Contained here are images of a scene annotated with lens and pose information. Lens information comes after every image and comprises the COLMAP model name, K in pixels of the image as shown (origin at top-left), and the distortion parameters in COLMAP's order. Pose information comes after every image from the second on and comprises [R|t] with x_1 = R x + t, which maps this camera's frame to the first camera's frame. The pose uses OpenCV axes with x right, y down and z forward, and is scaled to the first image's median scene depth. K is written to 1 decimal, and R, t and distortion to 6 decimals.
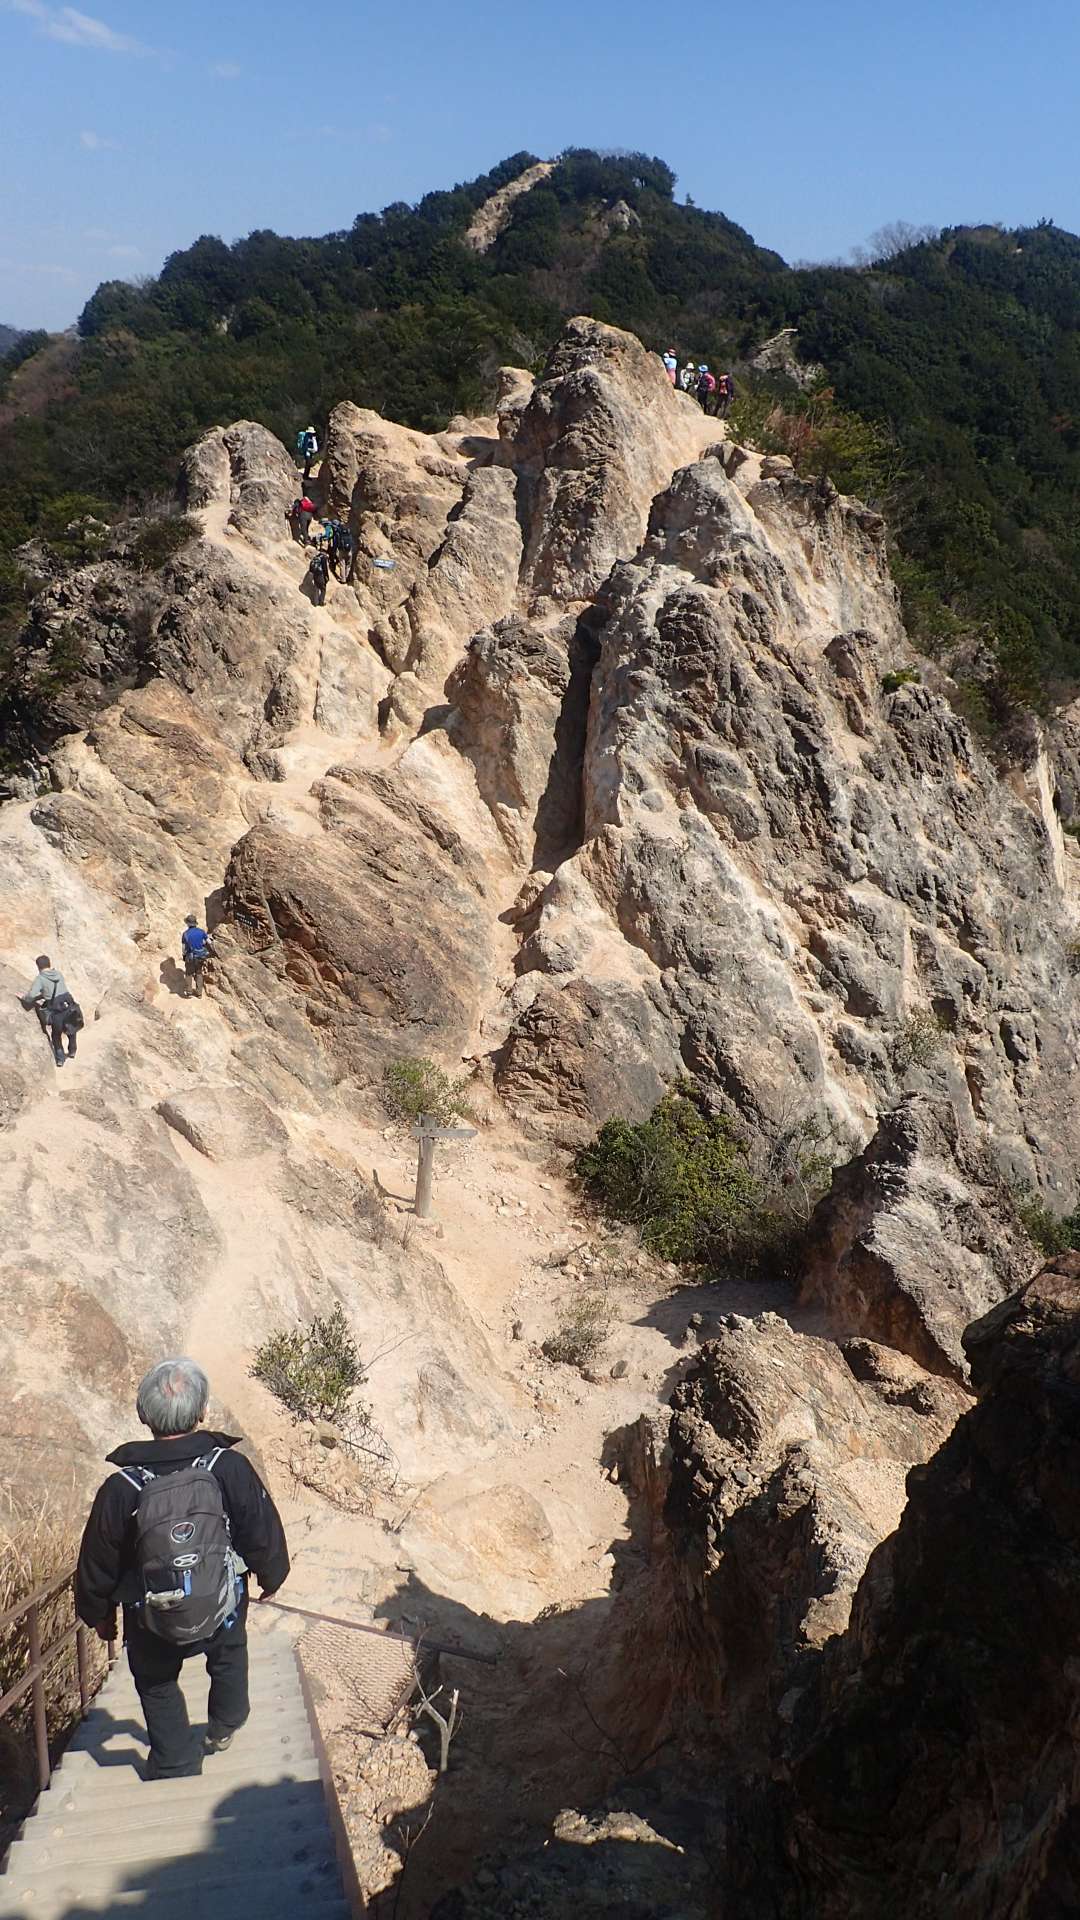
lens RADIAL K [[1444.2, 0, 567.2], [0, 1444.2, 952.5], [0, 0, 1]] dist [0.005288, 0.000309]
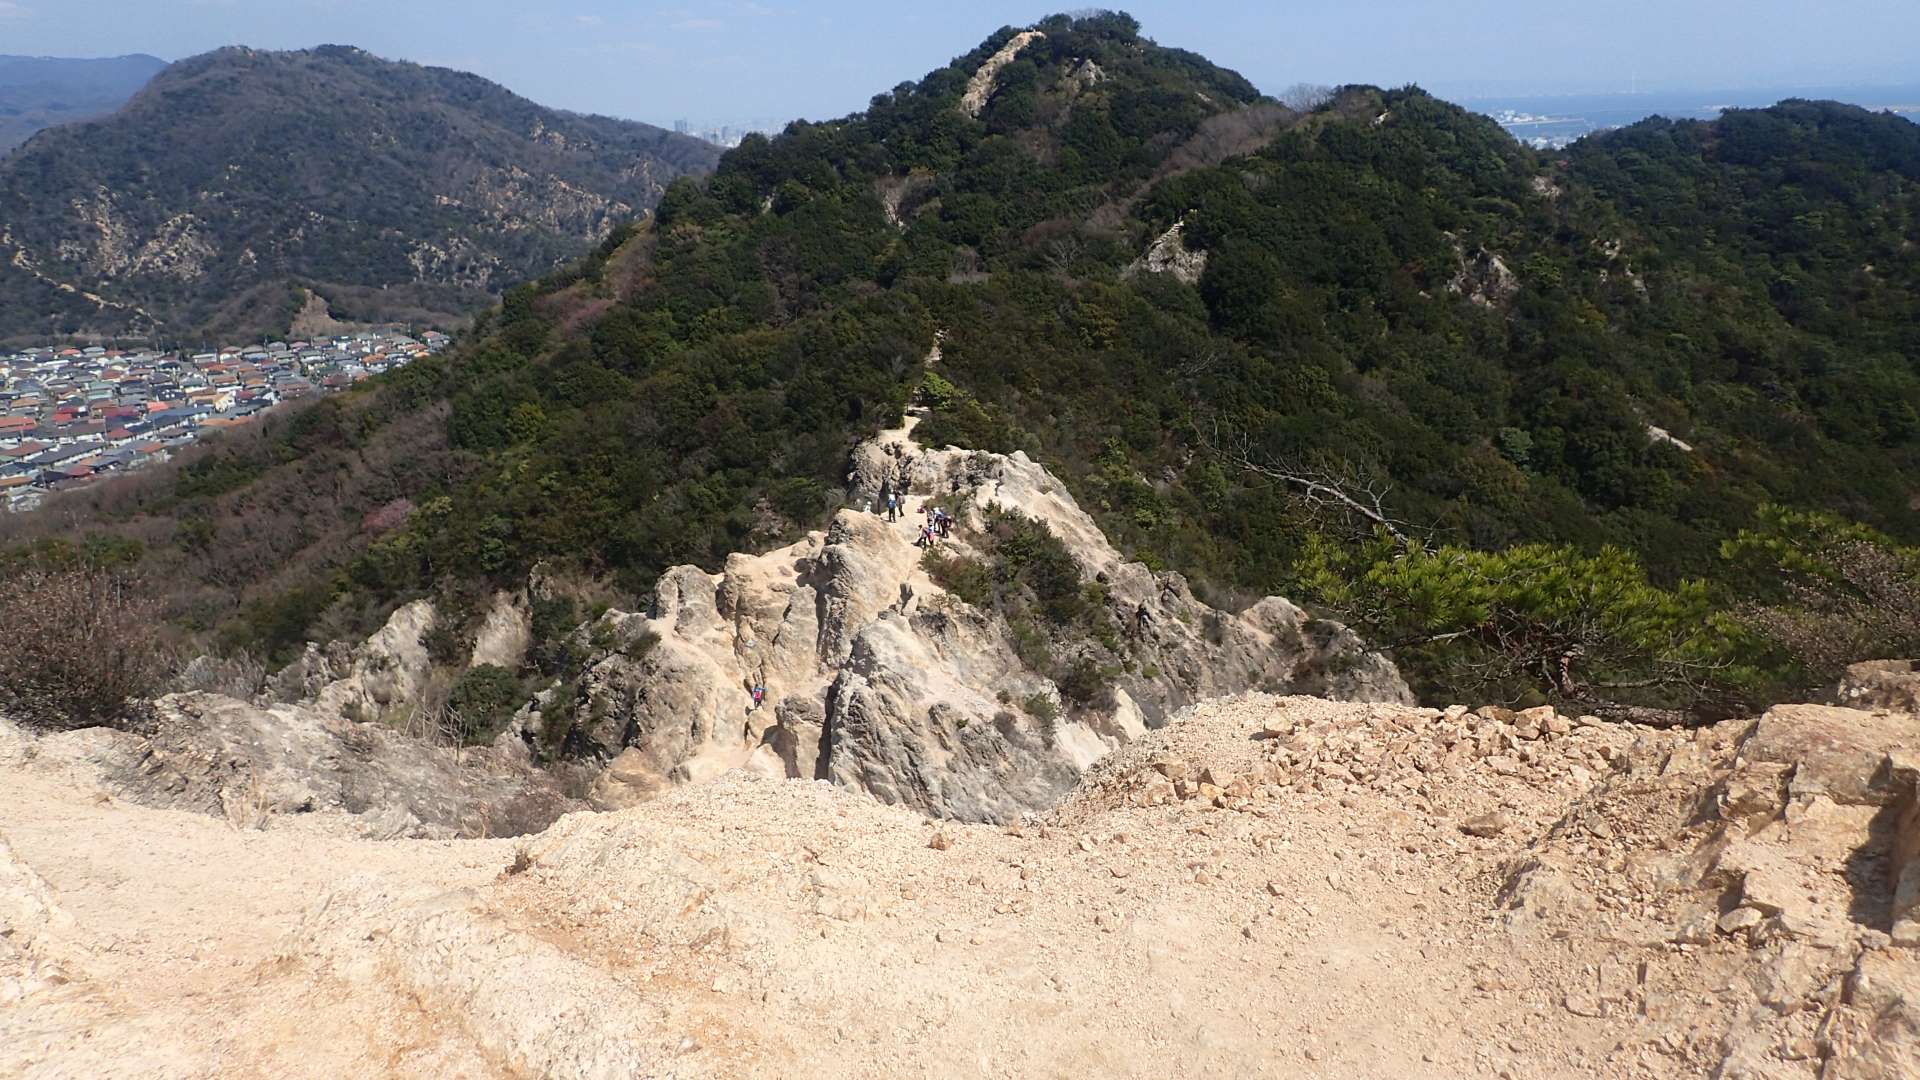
lens RADIAL K [[1444.2, 0, 966.2], [0, 1444.2, 514.5], [0, 0, 1]] dist [0.005288, 0.000309]
pose [[0.987401, -0.074182, -0.139769, 0.458458], [0.061086, 0.993527, -0.095773, -0.240018], [0.145969, 0.086029, 0.985541, -0.931341]]
